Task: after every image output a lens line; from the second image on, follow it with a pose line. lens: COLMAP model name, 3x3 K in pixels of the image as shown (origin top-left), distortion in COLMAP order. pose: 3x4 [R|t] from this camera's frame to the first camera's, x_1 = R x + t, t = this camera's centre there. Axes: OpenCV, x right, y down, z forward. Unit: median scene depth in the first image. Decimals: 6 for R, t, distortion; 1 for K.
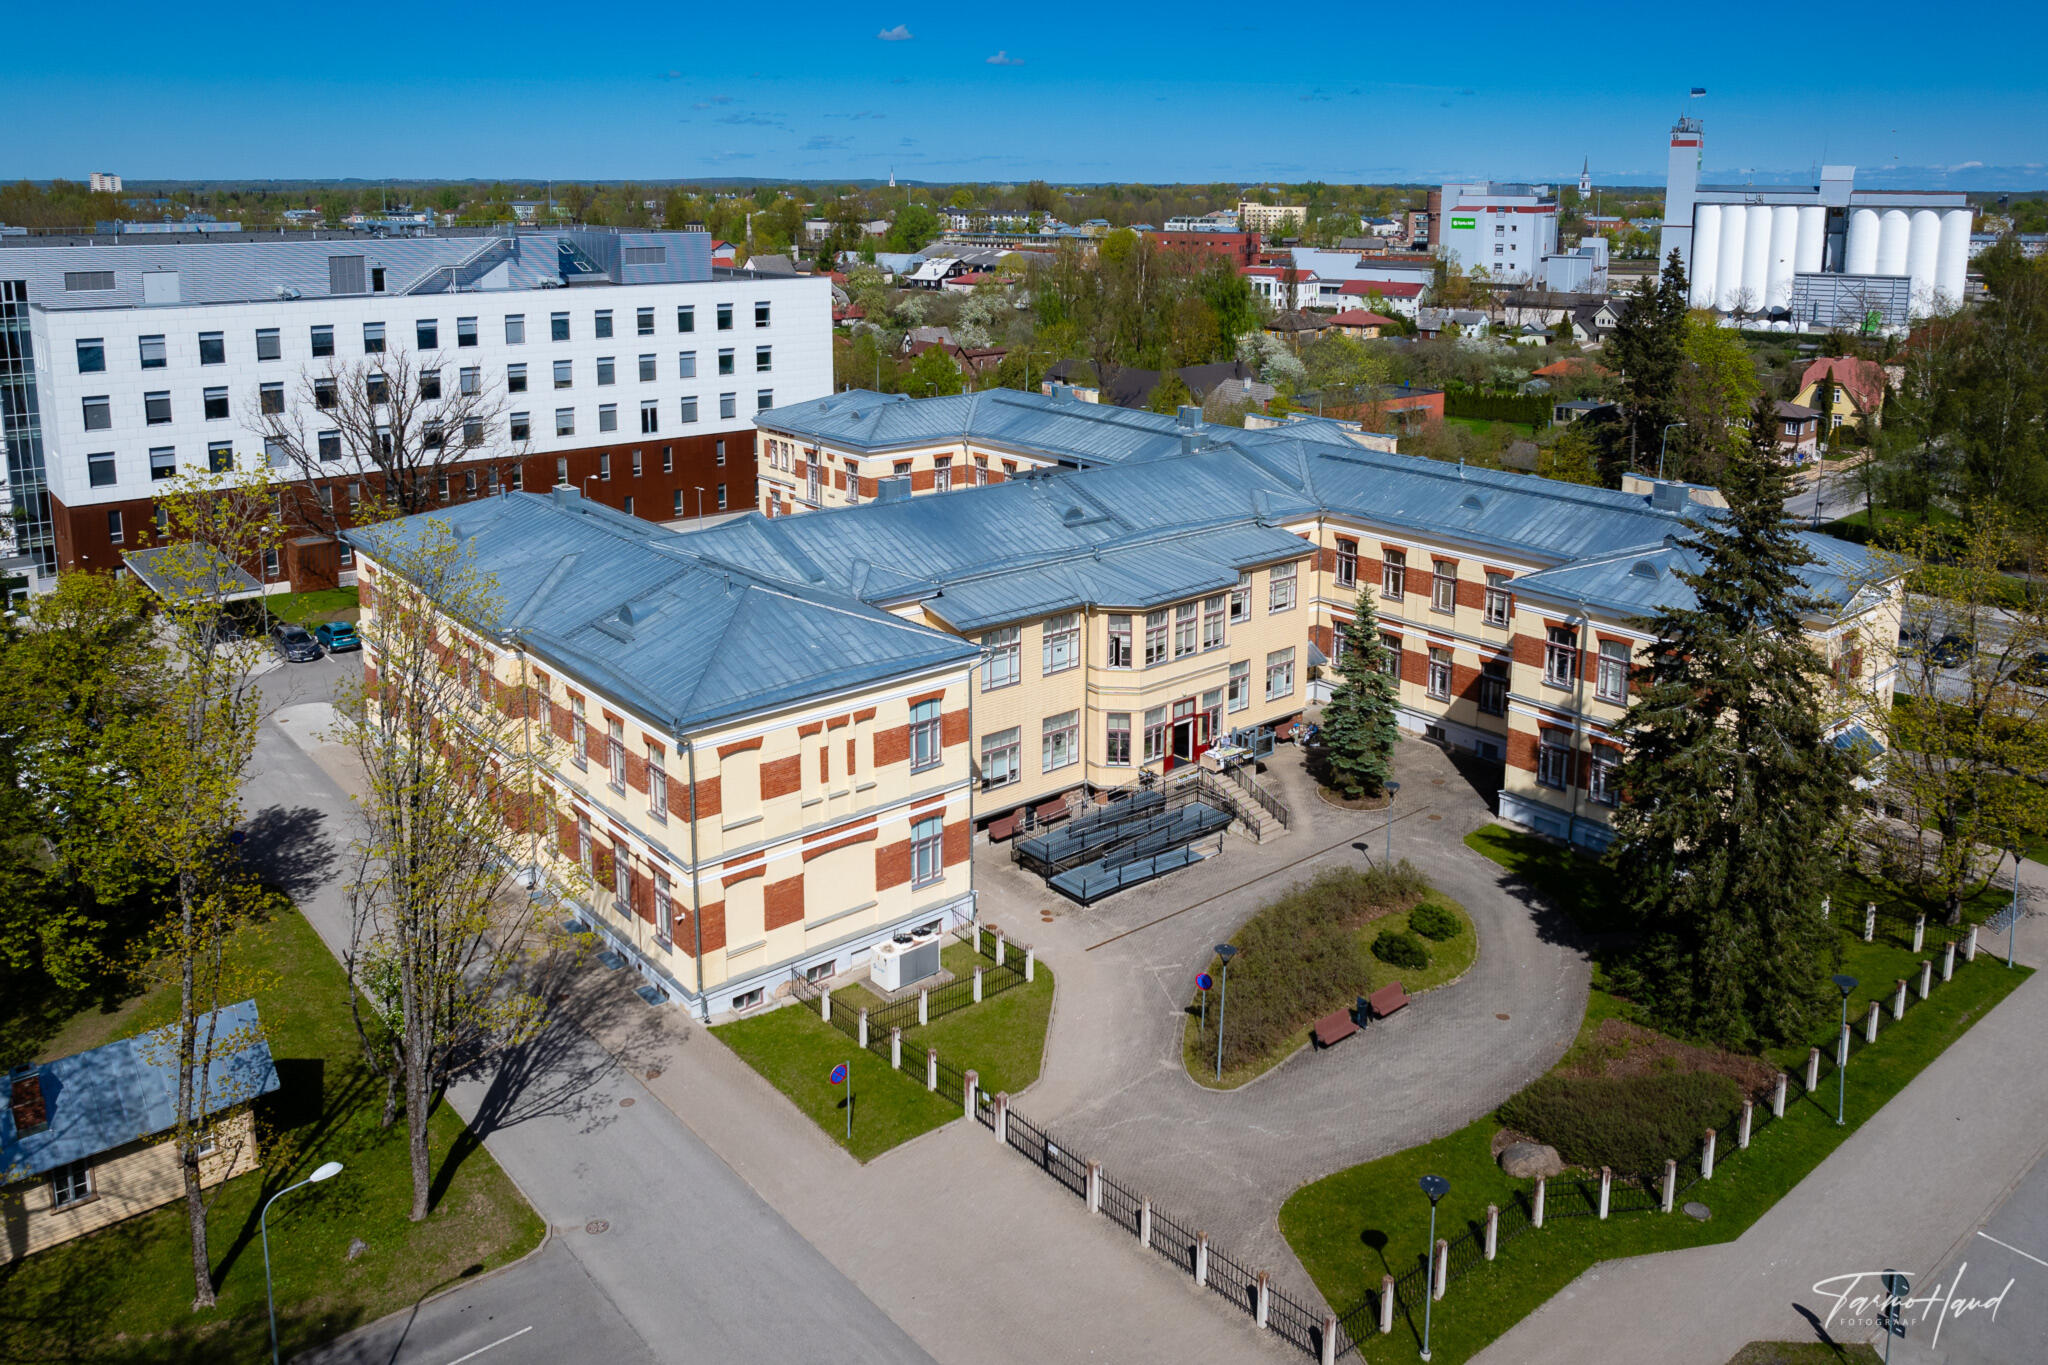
lens RADIAL K [[1562.1, 0, 1012.2], [0, 1562.1, 420.9], [0, 0, 1]] dist [-0.009152, -0.013118]
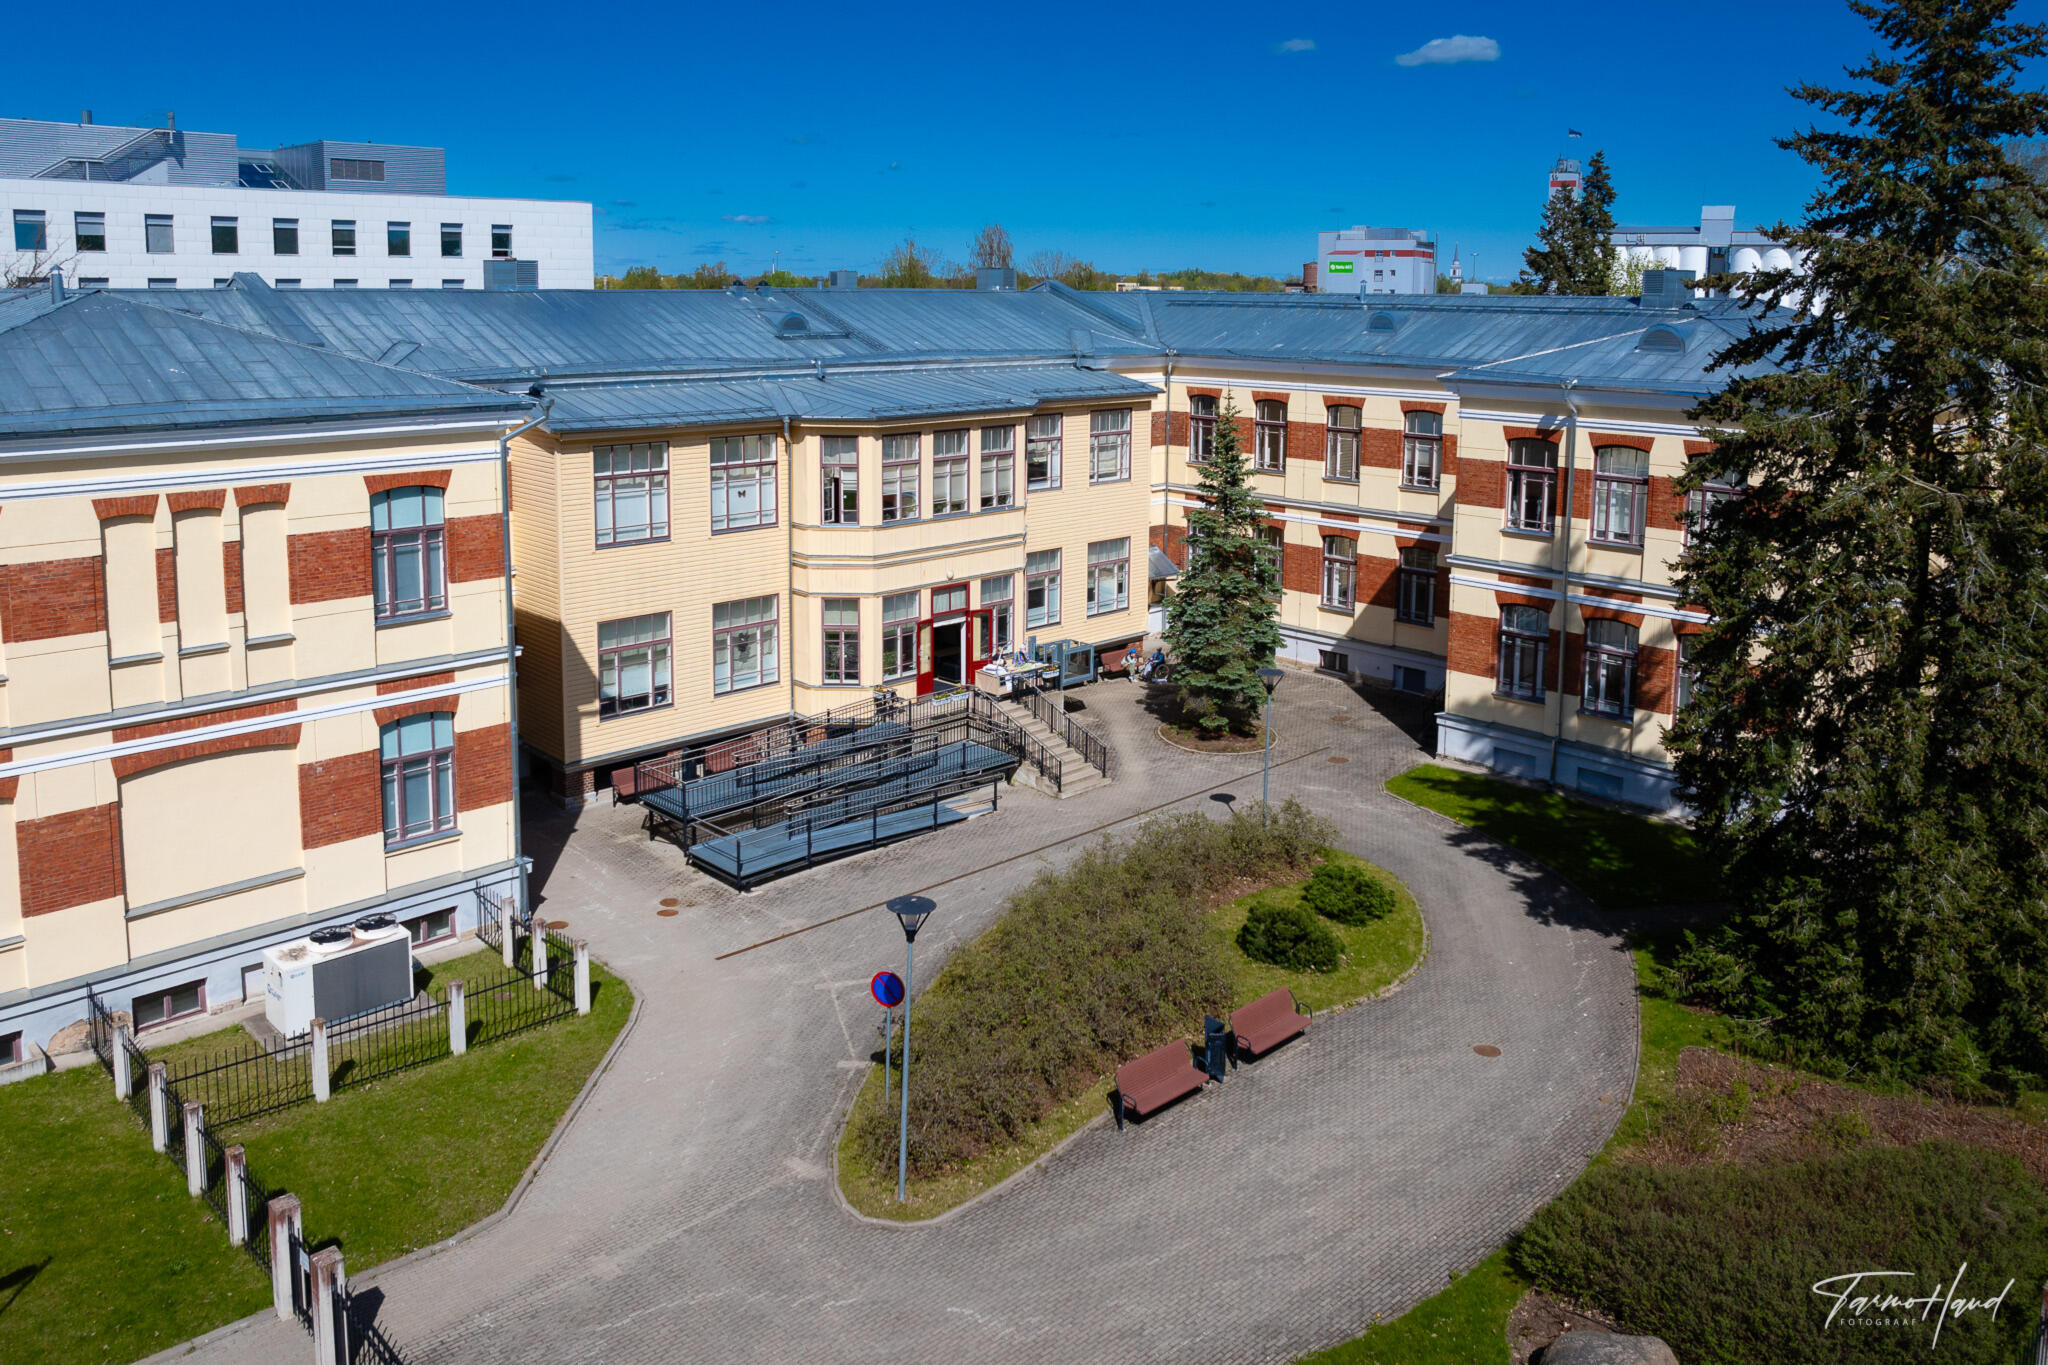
lens RADIAL K [[1526.0, 0, 1009.5], [0, 1526.0, 448.1], [0, 0, 1]] dist [-0.016892, -0.005385]
pose [[0.997700, -0.003623, 0.067695, 0.098407], [0.007249, 0.998547, -0.053396, 0.165725], [-0.067403, 0.053764, 0.996276, 0.395855]]
